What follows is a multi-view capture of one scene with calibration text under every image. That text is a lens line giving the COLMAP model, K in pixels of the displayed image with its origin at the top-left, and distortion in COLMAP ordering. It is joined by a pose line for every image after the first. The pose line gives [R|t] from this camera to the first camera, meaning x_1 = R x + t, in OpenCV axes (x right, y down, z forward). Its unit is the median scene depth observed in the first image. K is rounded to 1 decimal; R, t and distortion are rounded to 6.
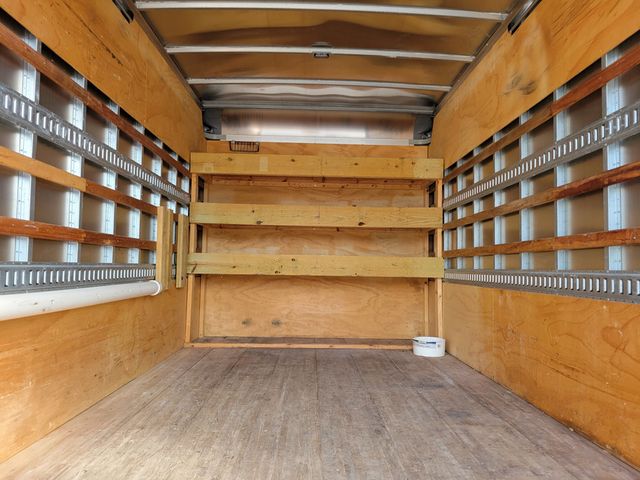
lens RADIAL K [[486.5, 0, 325.8], [0, 486.5, 242.8], [0, 0, 1]] dist [0.069631, -0.055213]
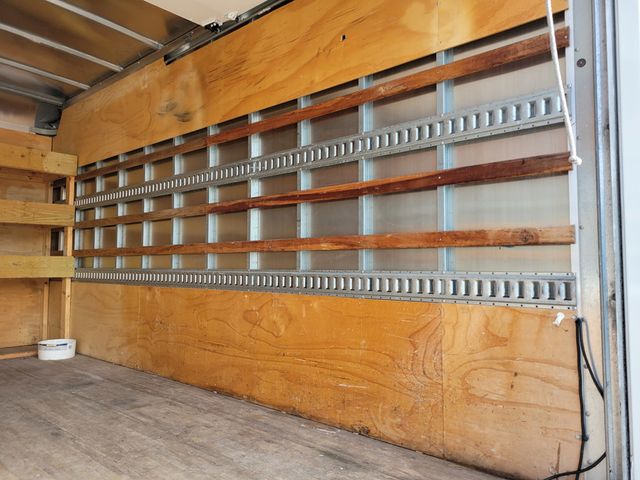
lens RADIAL K [[486.5, 0, 325.8], [0, 486.5, 242.8], [0, 0, 1]] dist [0.069631, -0.055213]
pose [[0.678679, 0.025387, 0.733996, -0.213281], [-0.032891, 0.999450, -0.004157, -0.014902], [-0.733698, -0.021320, 0.679141, -0.062620]]
